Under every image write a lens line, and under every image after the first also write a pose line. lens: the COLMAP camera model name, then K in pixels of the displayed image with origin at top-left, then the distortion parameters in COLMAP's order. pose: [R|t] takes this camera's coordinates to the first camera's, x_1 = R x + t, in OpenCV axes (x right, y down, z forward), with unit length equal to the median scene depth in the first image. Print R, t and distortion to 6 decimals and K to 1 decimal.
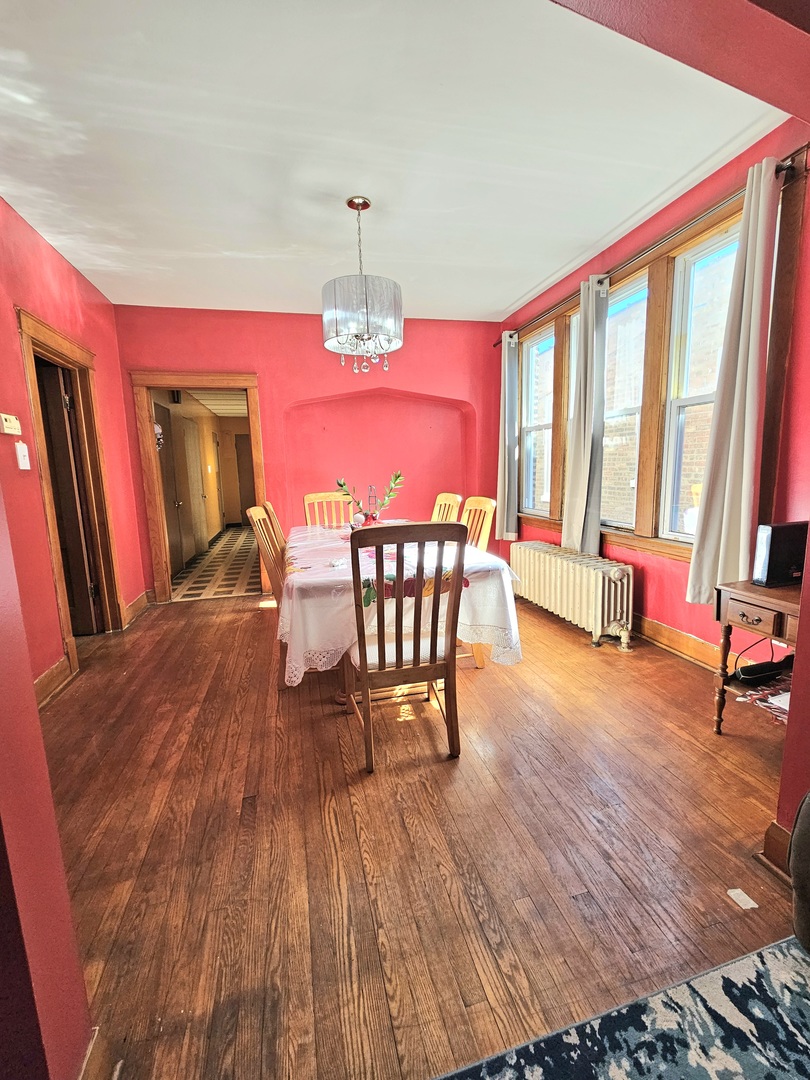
lens RADIAL K [[439.2, 0, 405.8], [0, 439.2, 532.7], [0, 0, 1]] dist [-0.002310, -0.000088]
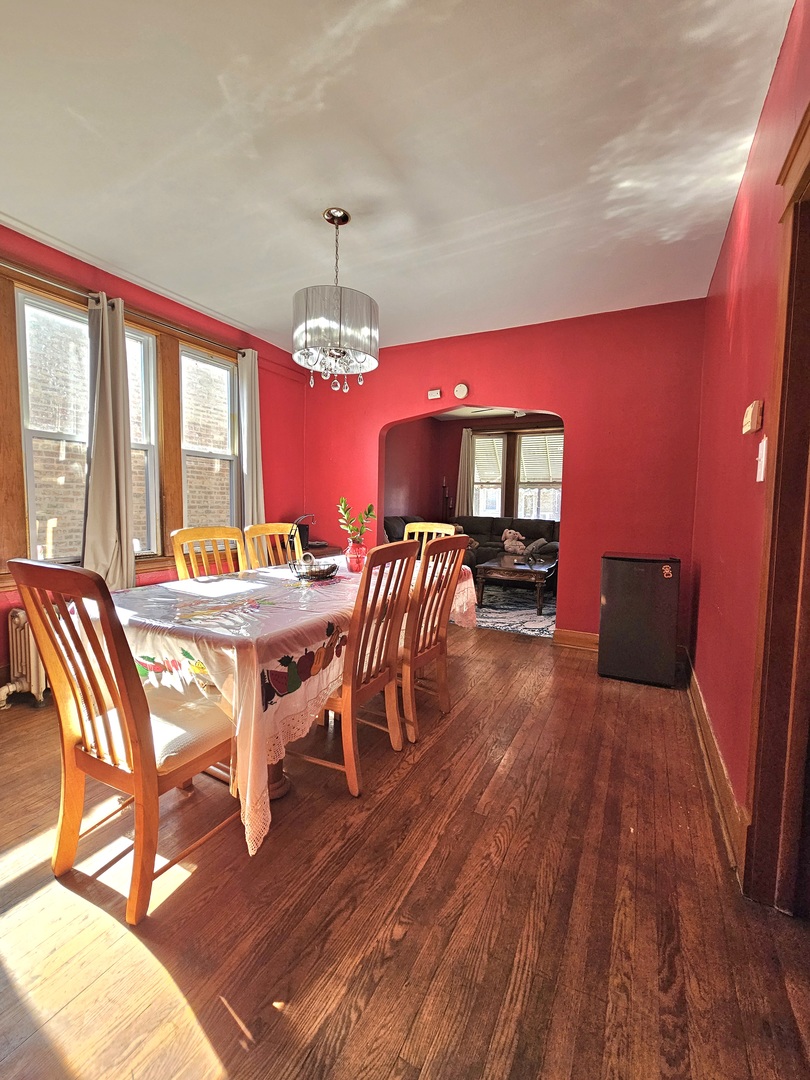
lens RADIAL K [[439.2, 0, 407.7], [0, 439.2, 533.1], [0, 0, 1]] dist [-0.002310, -0.000088]
pose [[-0.731119, -0.033112, 0.681445, -0.754258], [0.104700, 0.981545, 0.160026, -0.183544], [-0.674168, 0.188345, -0.714160, 1.445052]]
